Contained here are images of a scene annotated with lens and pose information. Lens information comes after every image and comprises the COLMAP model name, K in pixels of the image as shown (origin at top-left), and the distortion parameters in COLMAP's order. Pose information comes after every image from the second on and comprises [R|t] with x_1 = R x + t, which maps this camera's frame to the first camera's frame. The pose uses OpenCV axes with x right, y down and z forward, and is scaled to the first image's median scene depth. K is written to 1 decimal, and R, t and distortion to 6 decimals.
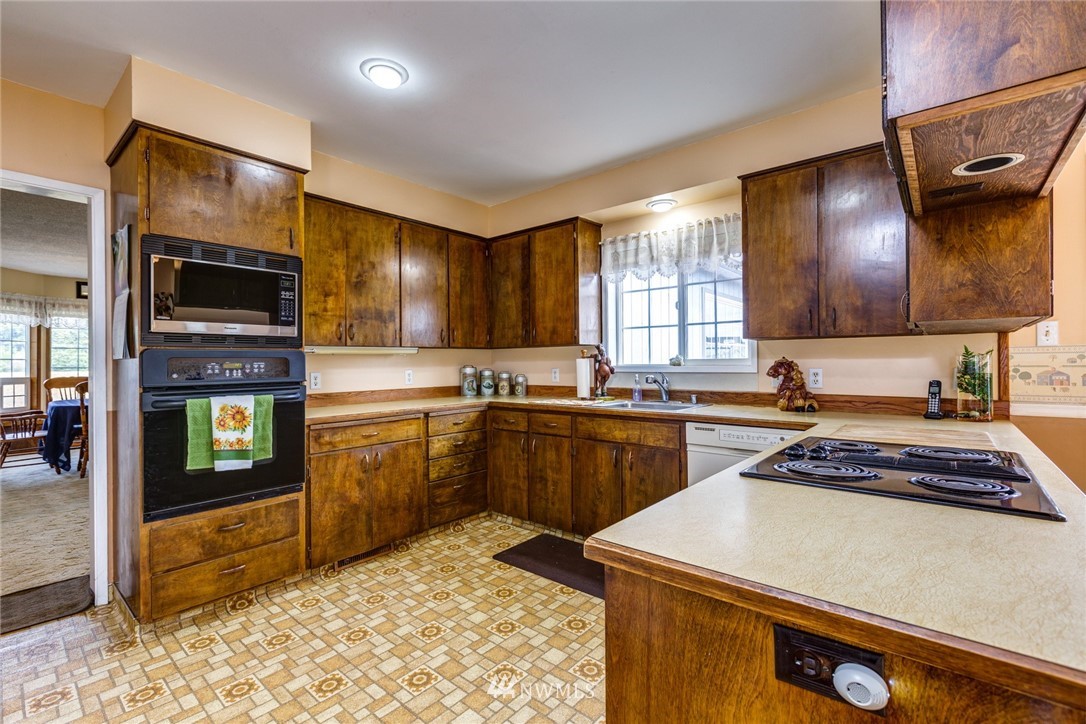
lens RADIAL K [[488.9, 0, 538.1], [0, 488.9, 359.0], [0, 0, 1]] dist [0.002934, -0.000762]
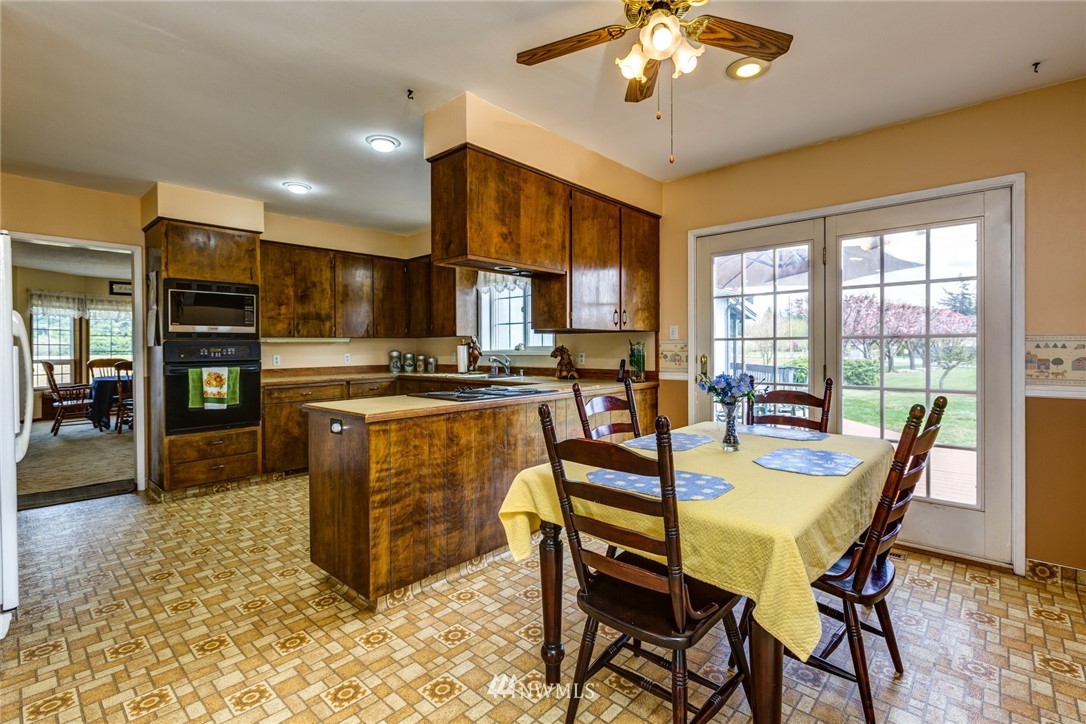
lens RADIAL K [[488.9, 0, 542.9], [0, 488.9, 348.5], [0, 0, 1]] dist [0.002934, -0.000762]
pose [[0.999834, 0.001430, -0.018151, 0.455427], [-0.001255, 0.999953, 0.009614, -0.008435], [0.018164, -0.009589, 0.999789, -0.572546]]
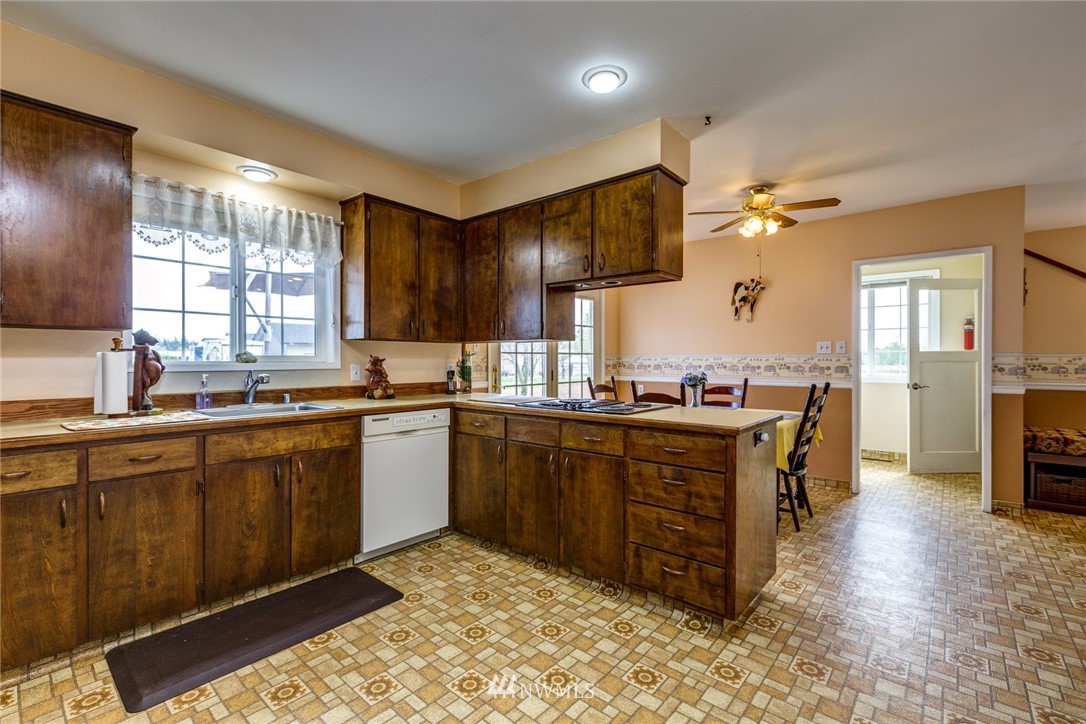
lens RADIAL K [[488.9, 0, 535.2], [0, 488.9, 362.4], [0, 0, 1]] dist [0.002934, -0.000762]
pose [[-0.007332, -0.002071, 0.999971, -0.684184], [-0.009919, 0.999949, 0.001998, 0.007784], [-0.999924, -0.009904, -0.007352, 0.592918]]
